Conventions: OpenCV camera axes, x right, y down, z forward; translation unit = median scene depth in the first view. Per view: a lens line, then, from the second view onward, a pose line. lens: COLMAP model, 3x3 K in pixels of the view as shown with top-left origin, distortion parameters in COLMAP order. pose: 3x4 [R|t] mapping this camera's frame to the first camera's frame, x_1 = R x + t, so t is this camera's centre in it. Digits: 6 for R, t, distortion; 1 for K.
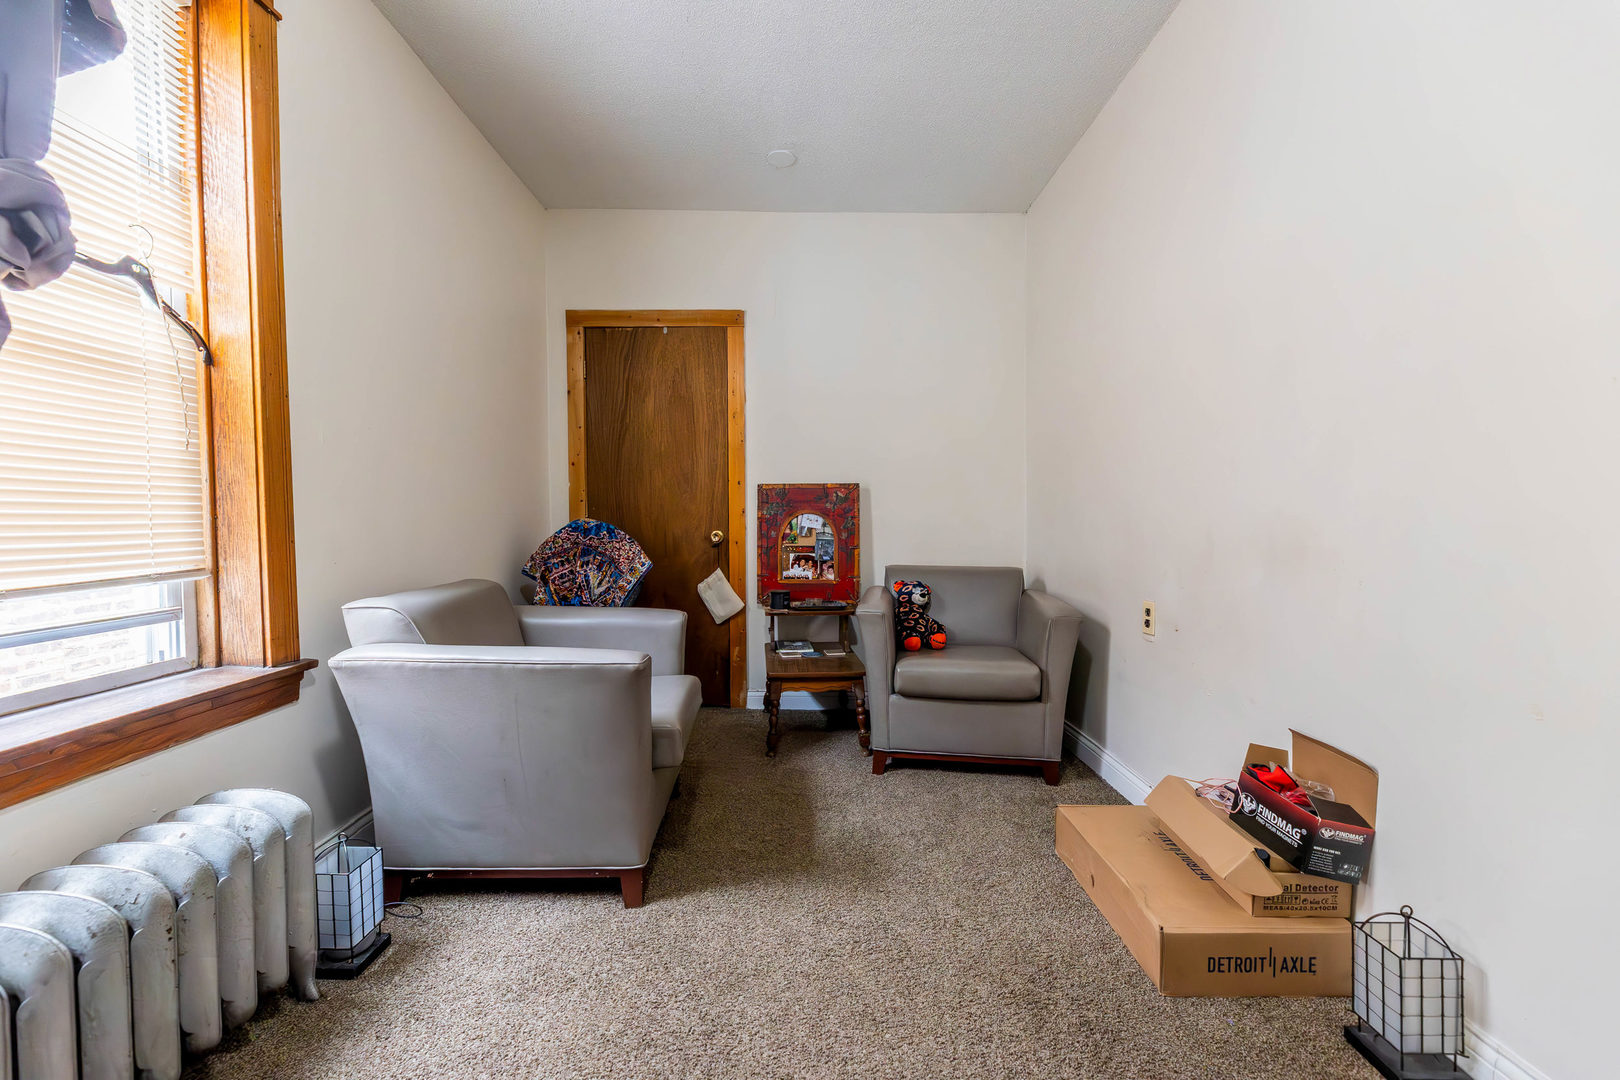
lens RADIAL K [[640.8, 0, 810.1], [0, 640.8, 529.3], [0, 0, 1]] dist [-0.001923, 0.000090]
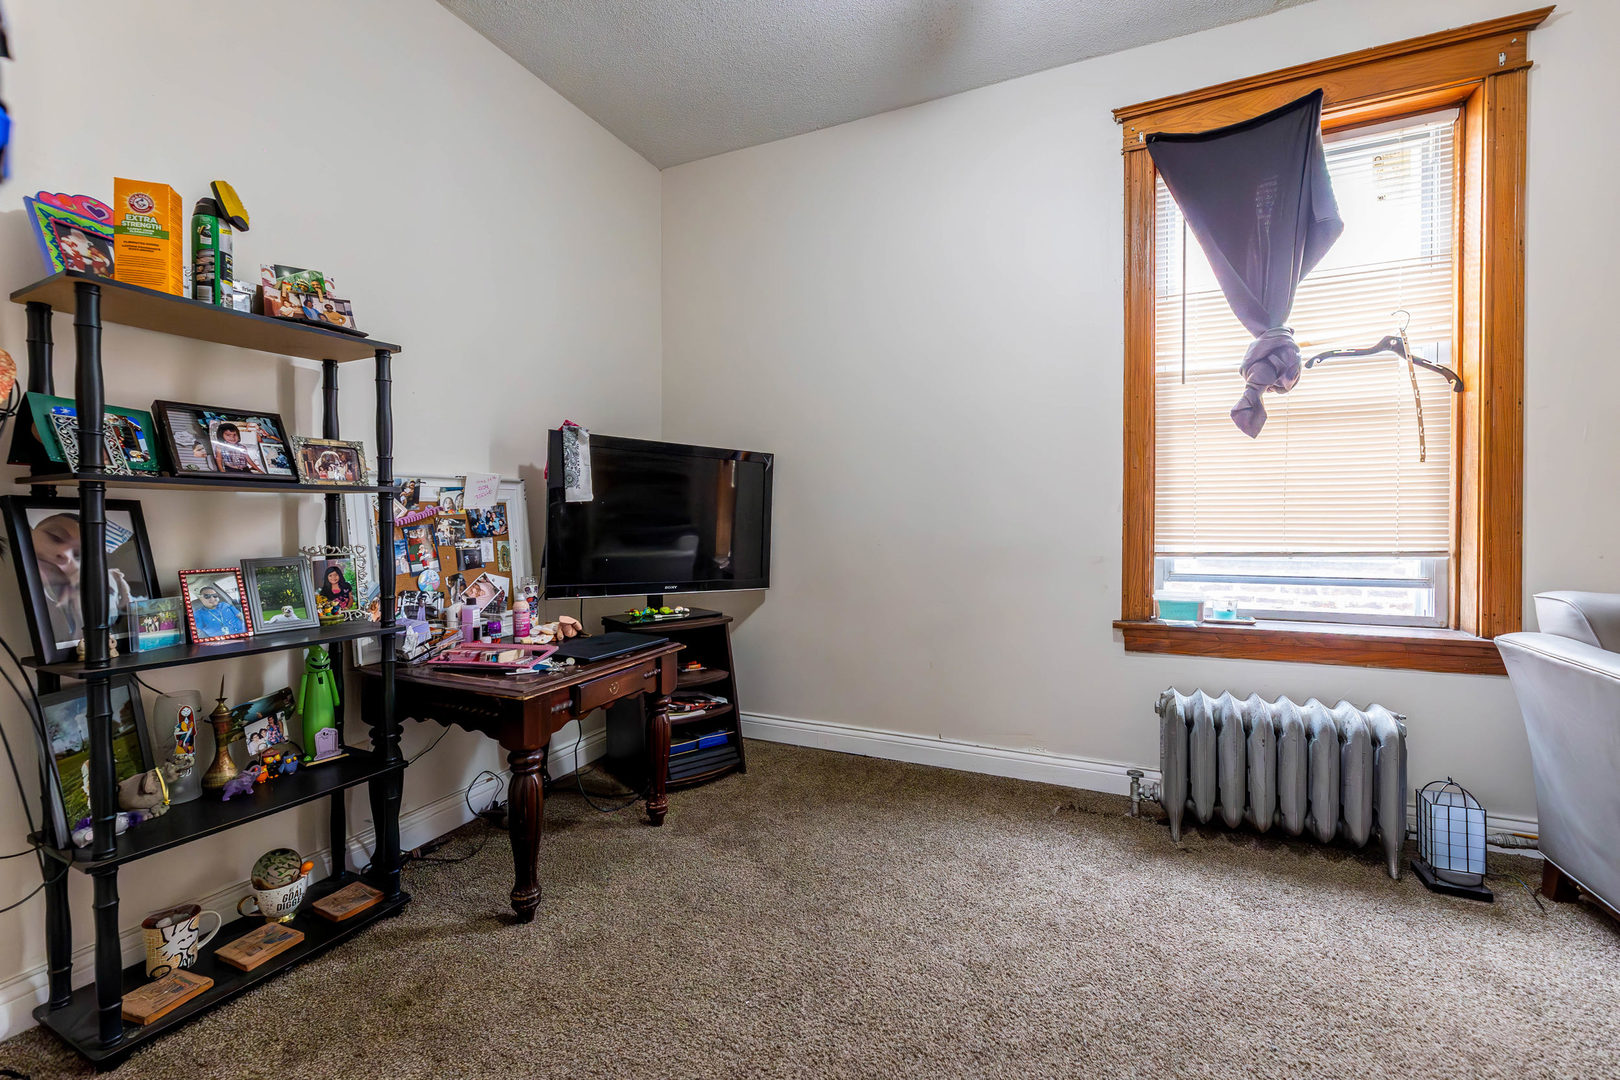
lens RADIAL K [[640.8, 0, 812.2], [0, 640.8, 533.1], [0, 0, 1]] dist [-0.001923, 0.000090]
pose [[-0.412068, 0.024503, -0.910824, 0.818003], [-0.006087, 0.999542, 0.029643, -0.006383], [0.911133, 0.017759, -0.411730, 0.391985]]
